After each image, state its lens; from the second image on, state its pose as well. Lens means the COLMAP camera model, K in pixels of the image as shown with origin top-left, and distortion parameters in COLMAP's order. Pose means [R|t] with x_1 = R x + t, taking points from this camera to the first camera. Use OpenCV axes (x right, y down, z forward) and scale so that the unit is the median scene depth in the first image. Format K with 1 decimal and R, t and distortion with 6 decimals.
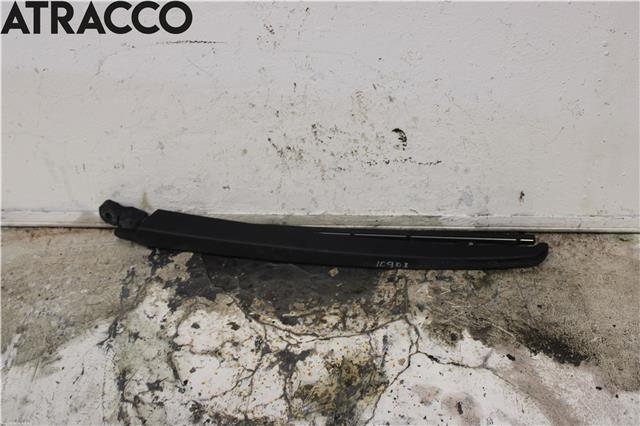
lens RADIAL K [[679.2, 0, 320.6], [0, 679.2, 212.9], [0, 0, 1]] dist [-0.087884, 0.000000]
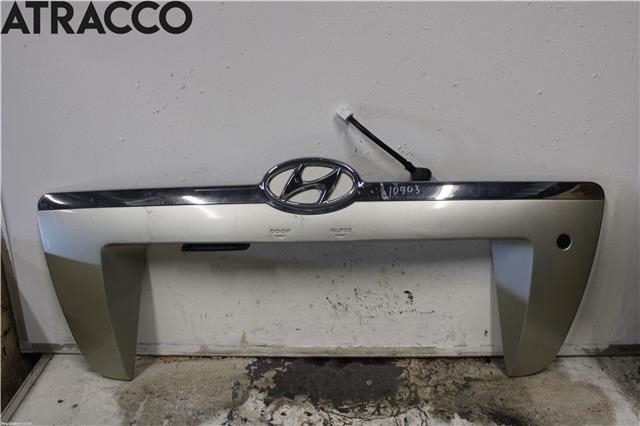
lens RADIAL K [[596.2, 0, 317.2], [0, 596.2, 231.3], [0, 0, 1]] dist [-0.110301, 0.000000]
pose [[0.999957, 0.003215, 0.008709, -0.118967], [-0.000746, 0.962902, -0.269849, 0.126569], [-0.009253, 0.269831, 0.962863, -0.421373]]
